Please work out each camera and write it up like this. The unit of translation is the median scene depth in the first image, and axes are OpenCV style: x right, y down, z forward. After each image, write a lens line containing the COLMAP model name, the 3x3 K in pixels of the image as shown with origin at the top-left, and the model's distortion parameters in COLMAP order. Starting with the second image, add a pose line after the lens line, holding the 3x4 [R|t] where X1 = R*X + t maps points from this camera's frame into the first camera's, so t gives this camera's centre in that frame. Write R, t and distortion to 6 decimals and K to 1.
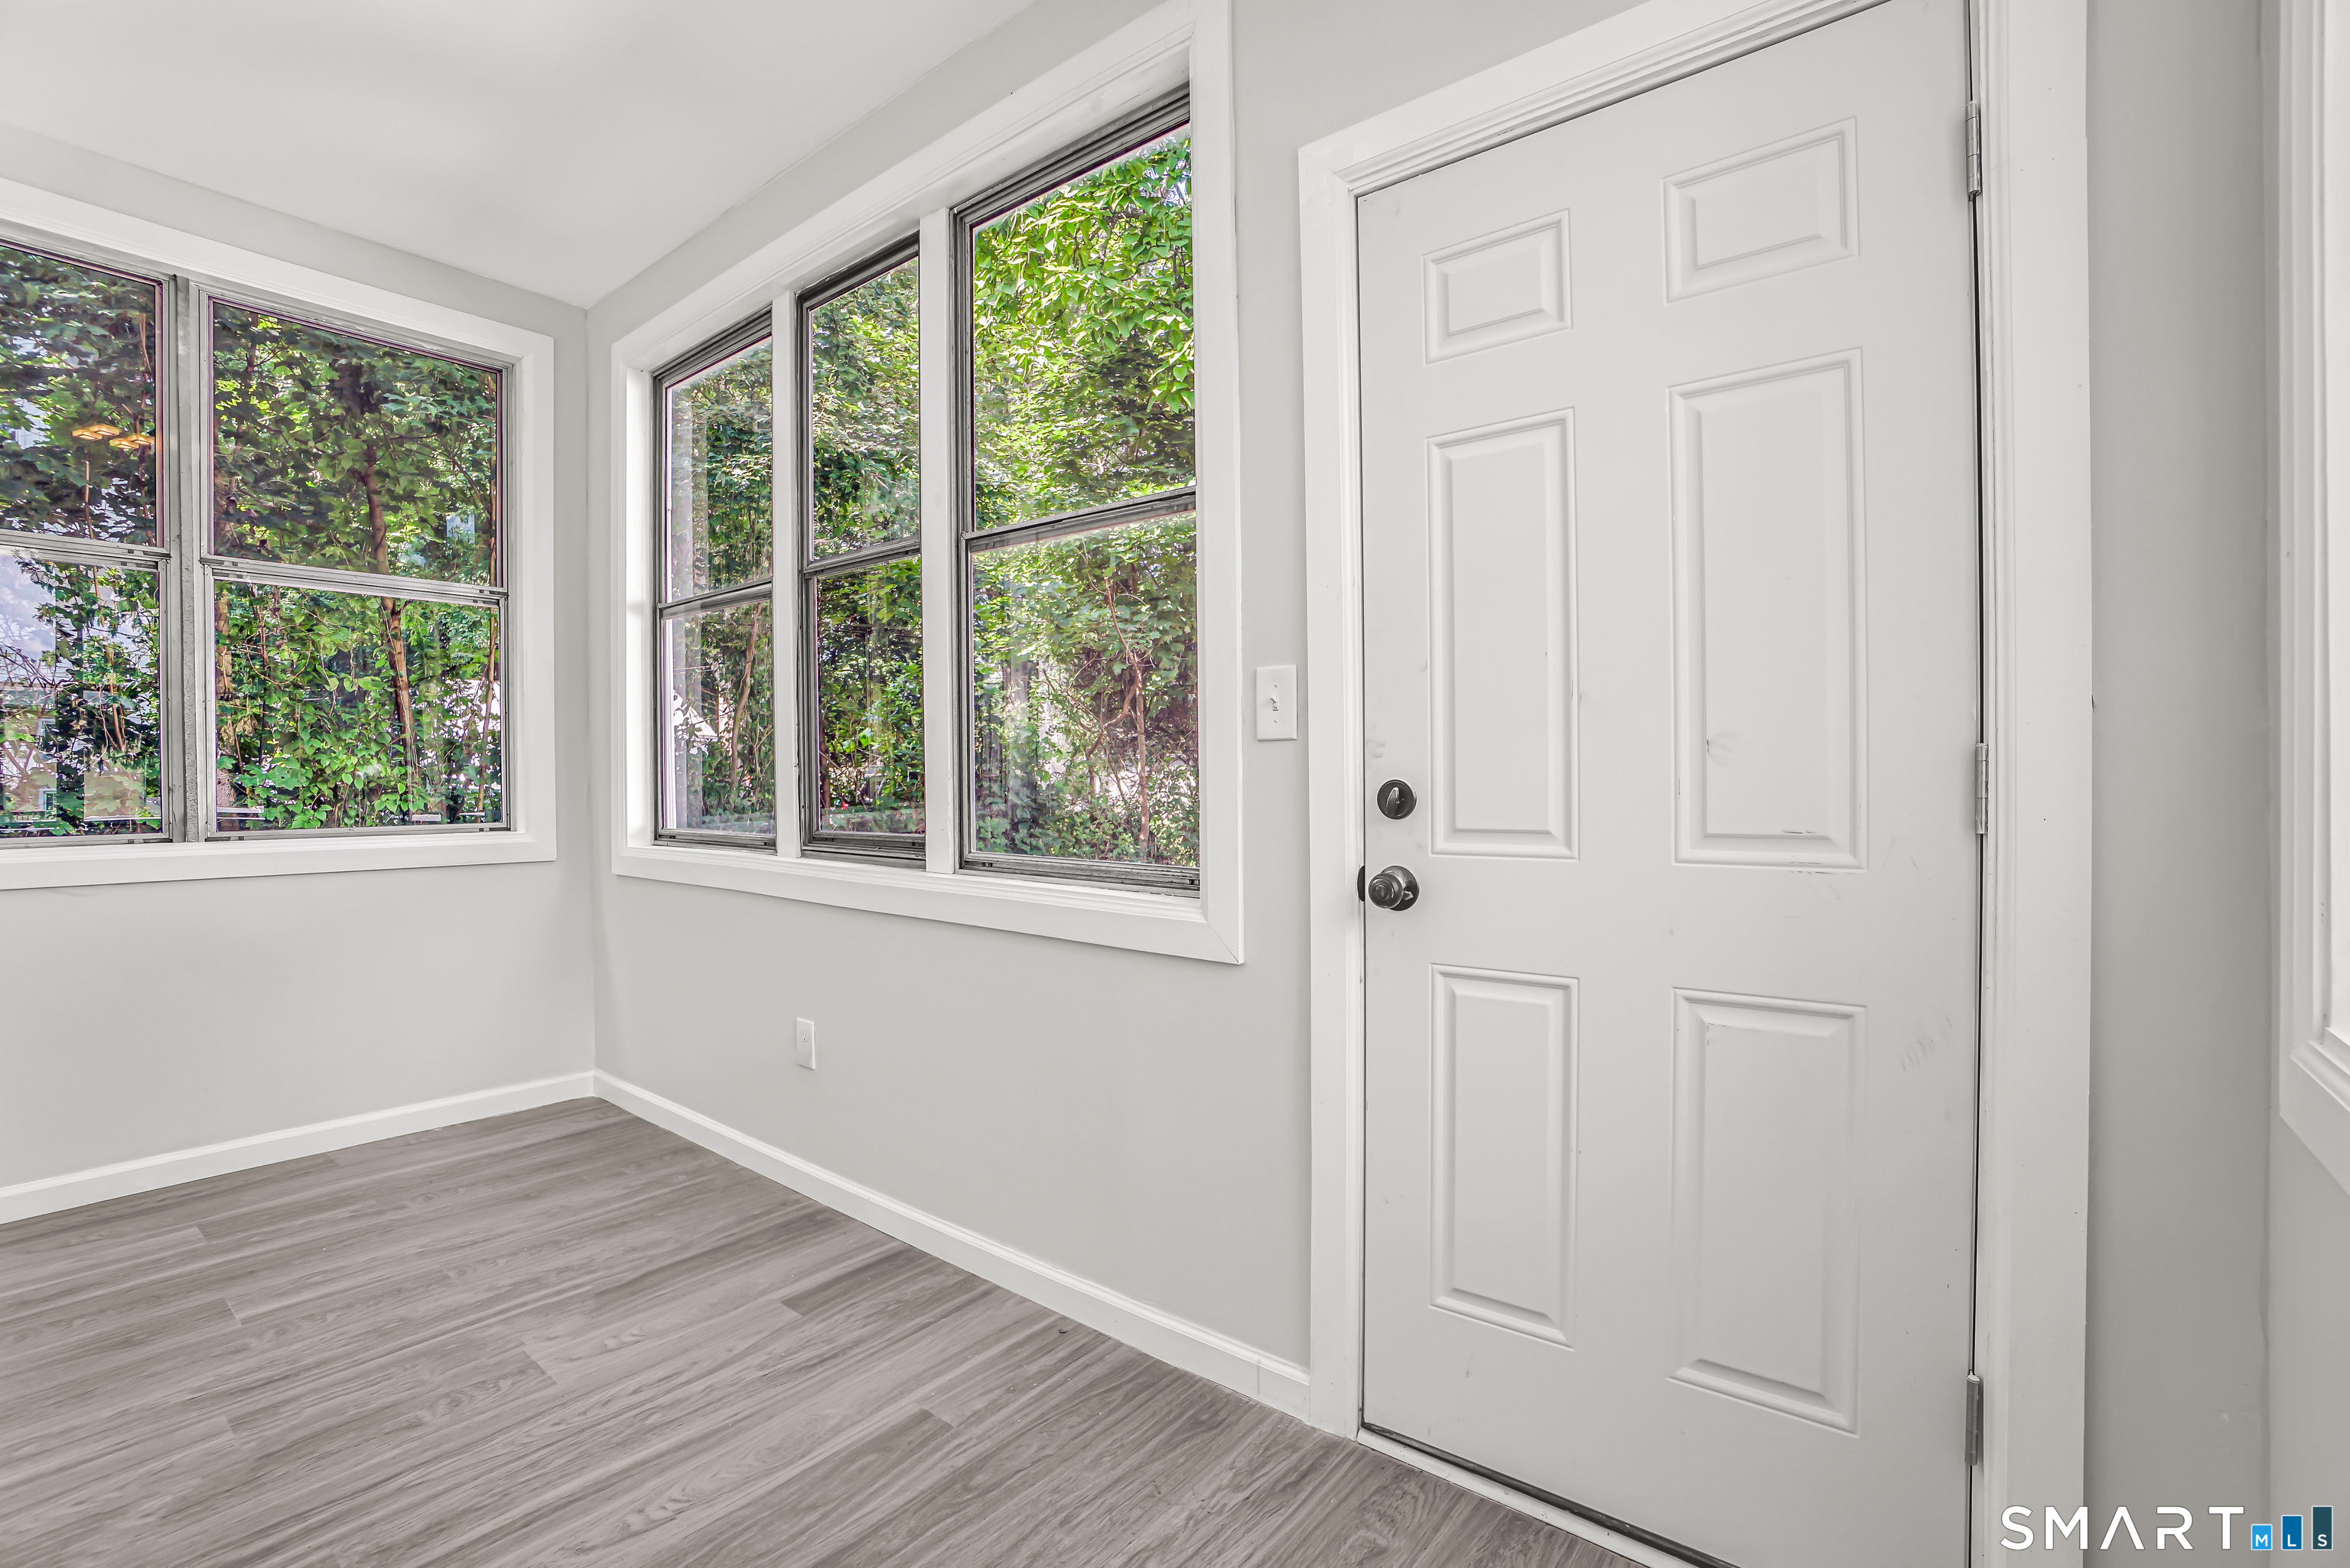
lens RADIAL K [[1060.4, 0, 1163.2], [0, 1060.4, 753.9], [0, 0, 1]] dist [-0.064583, 0.023242]
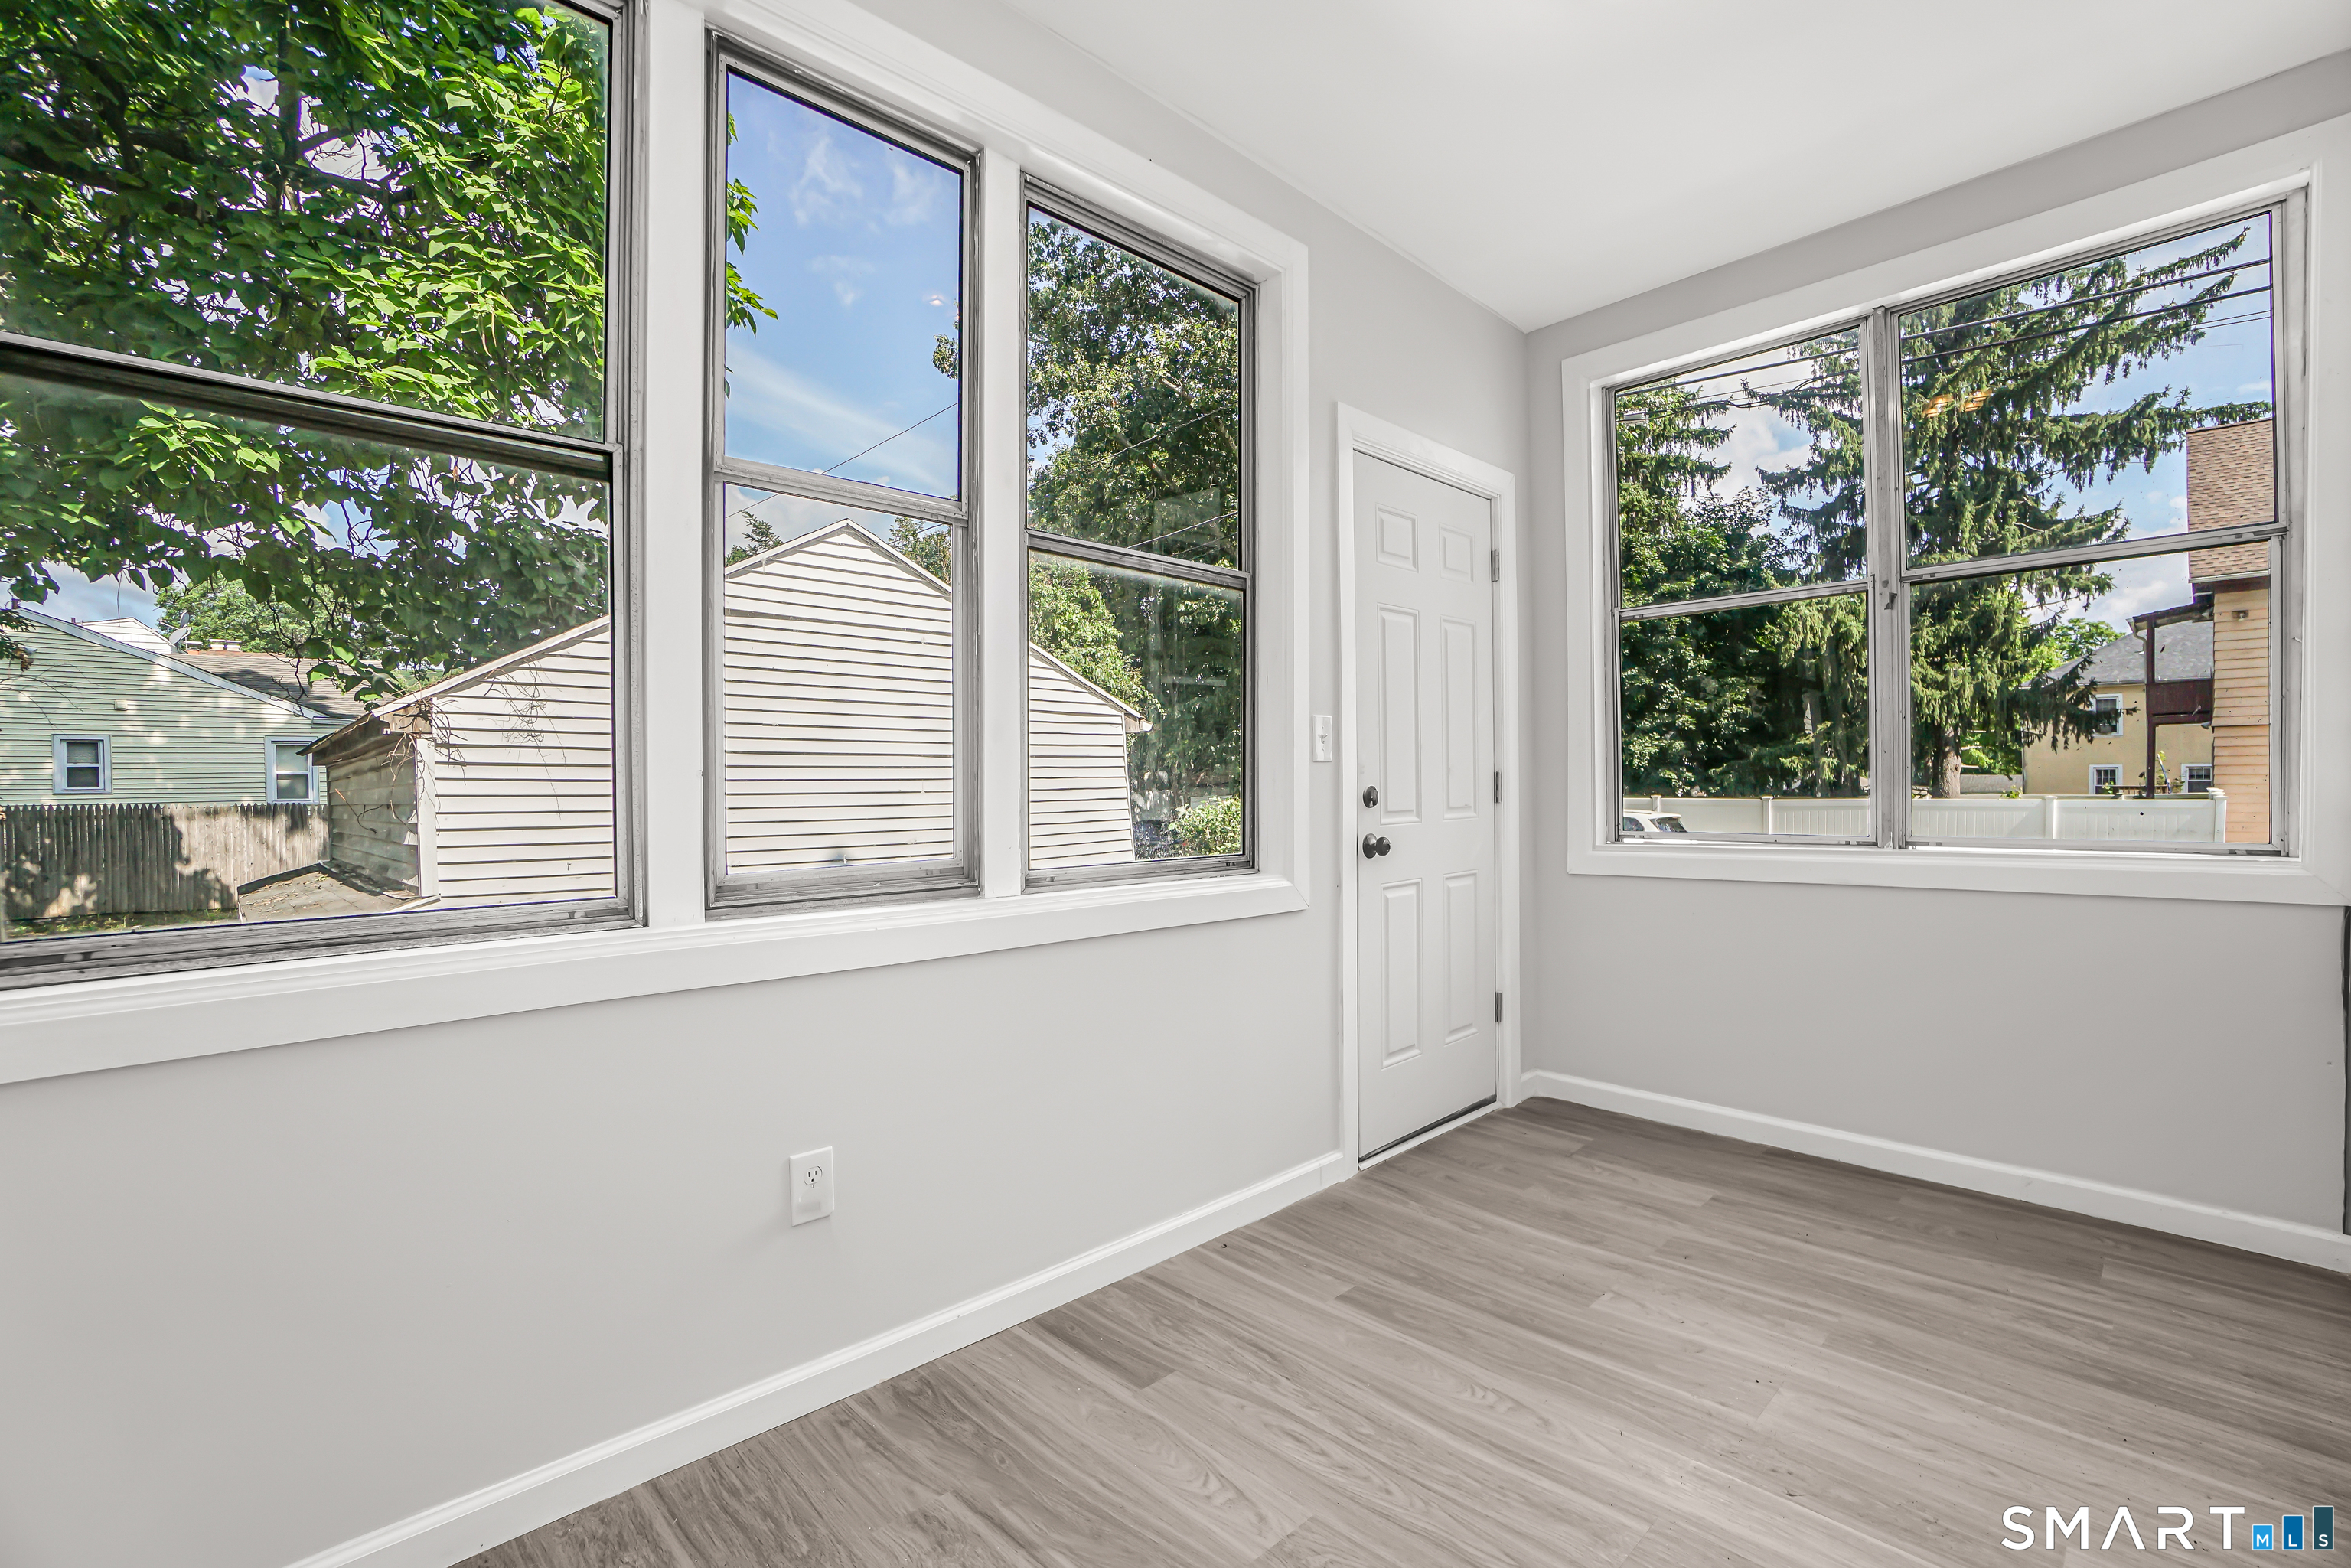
lens RADIAL K [[1060.9, 0, 1163.7], [0, 1060.9, 753.9], [0, 0, 1]] dist [-0.064583, 0.023242]
pose [[0.114604, 0.023618, 0.993130, -1.417503], [-0.012123, 0.999676, -0.022375, 0.012583], [-0.993337, -0.009476, 0.114853, 1.002317]]
